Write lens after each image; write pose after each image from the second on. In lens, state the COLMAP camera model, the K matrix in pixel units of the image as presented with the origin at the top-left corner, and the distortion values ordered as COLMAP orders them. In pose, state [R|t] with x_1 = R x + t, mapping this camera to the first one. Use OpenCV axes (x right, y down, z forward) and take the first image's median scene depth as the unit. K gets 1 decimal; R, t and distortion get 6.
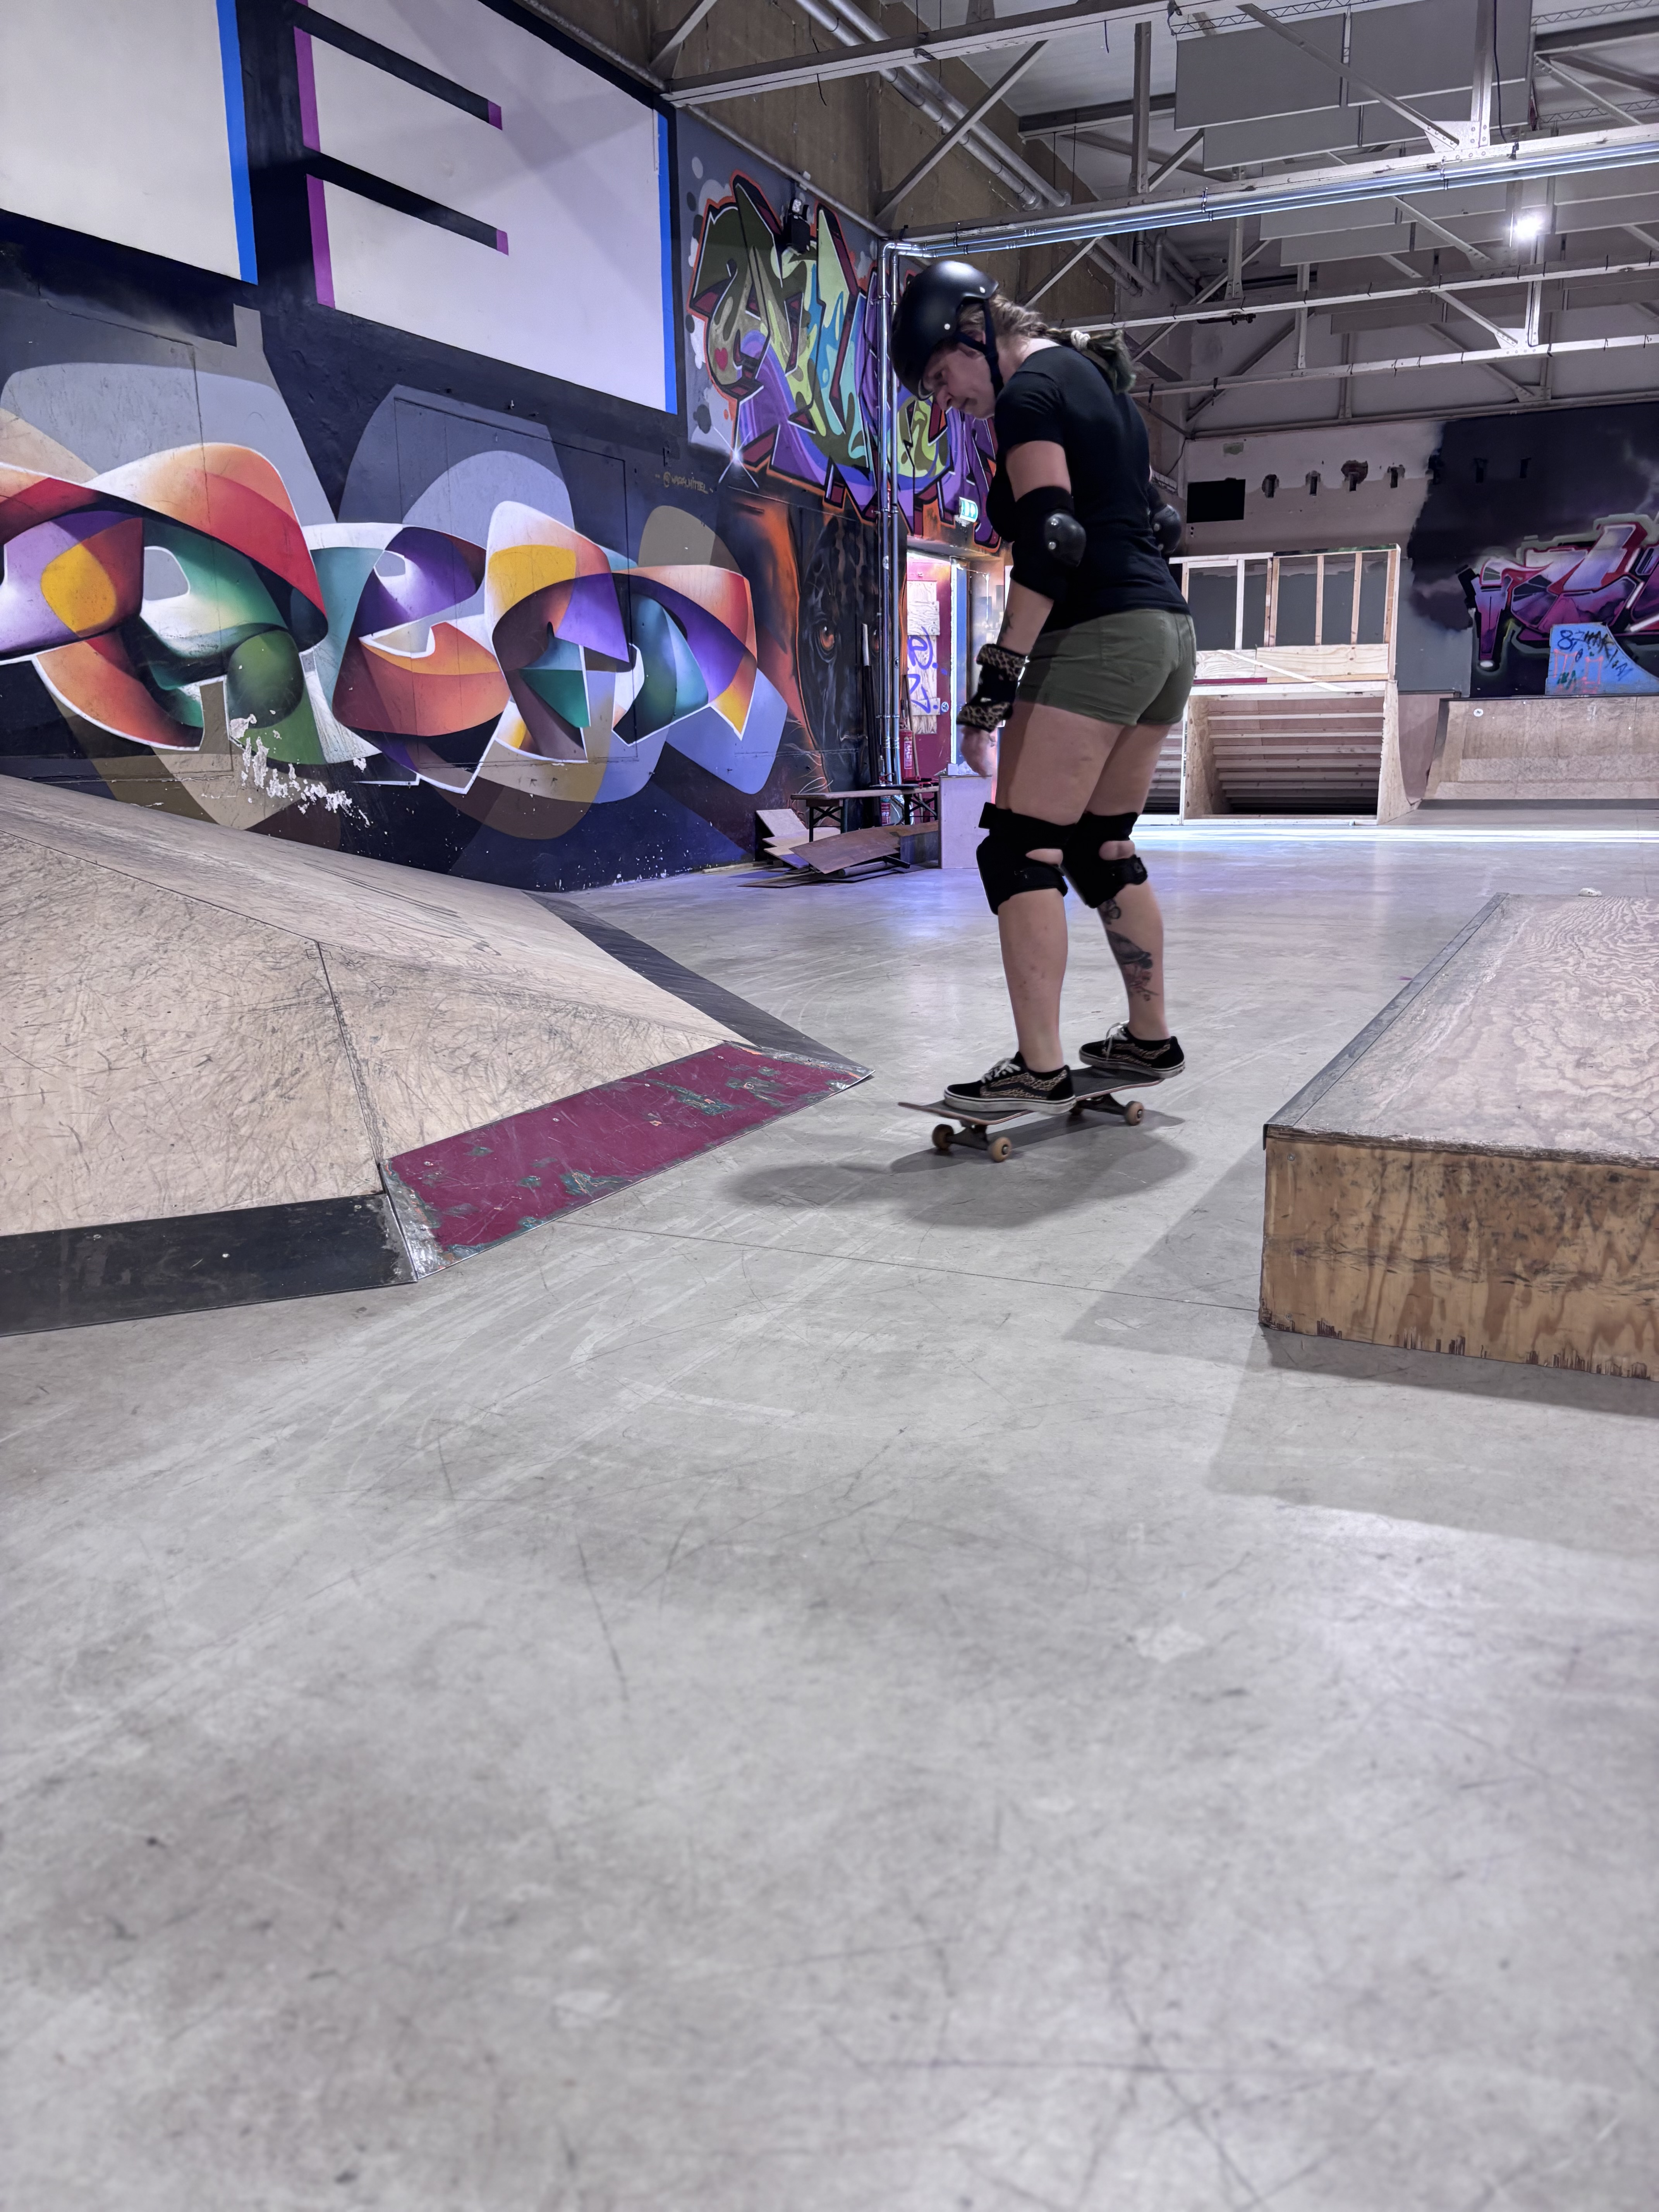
lens RADIAL K [[1683.2, 0, 829.5], [0, 1683.2, 1106.0], [0, 0, 1]] dist [0.009124, 0.001590]
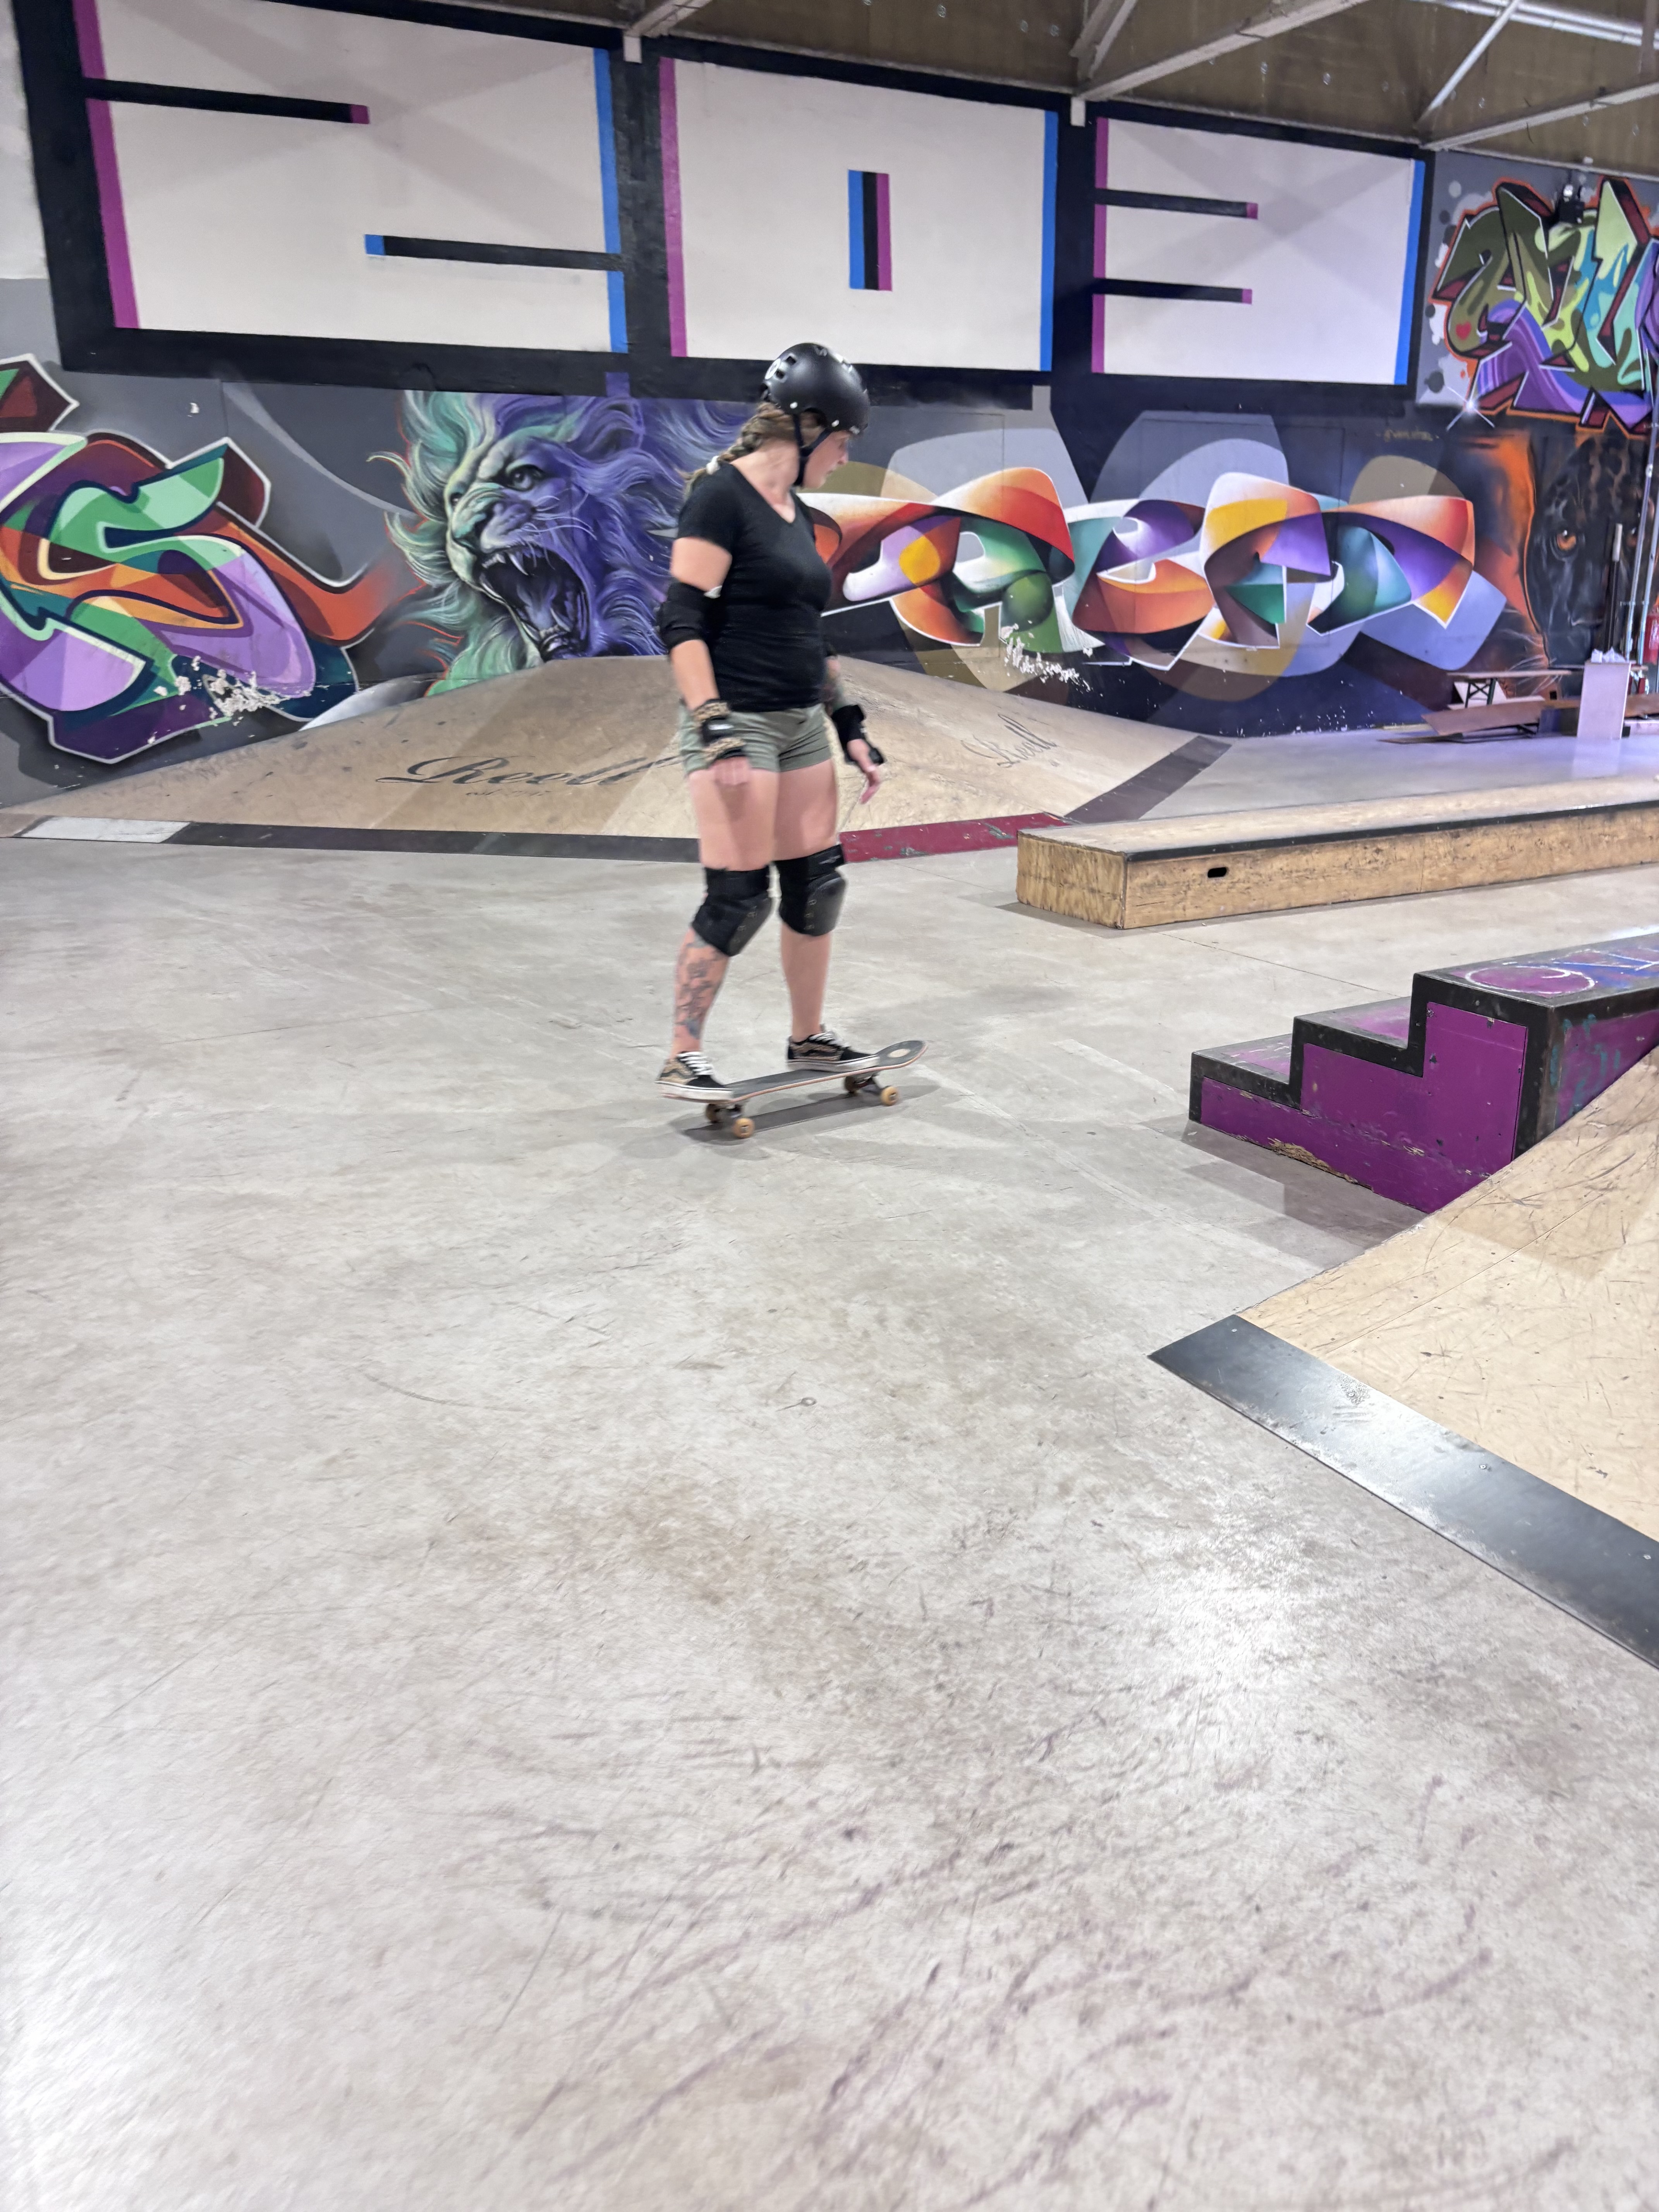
lens RADIAL K [[1649.7, 0, 829.5], [0, 1649.7, 1106.0], [0, 0, 1]] dist [0.007897, 0.003406]
pose [[0.800041, 0.188752, -0.569479, 0.401499], [-0.129643, 0.981184, 0.143079, 0.026530], [0.585770, -0.040641, 0.809458, -0.363360]]
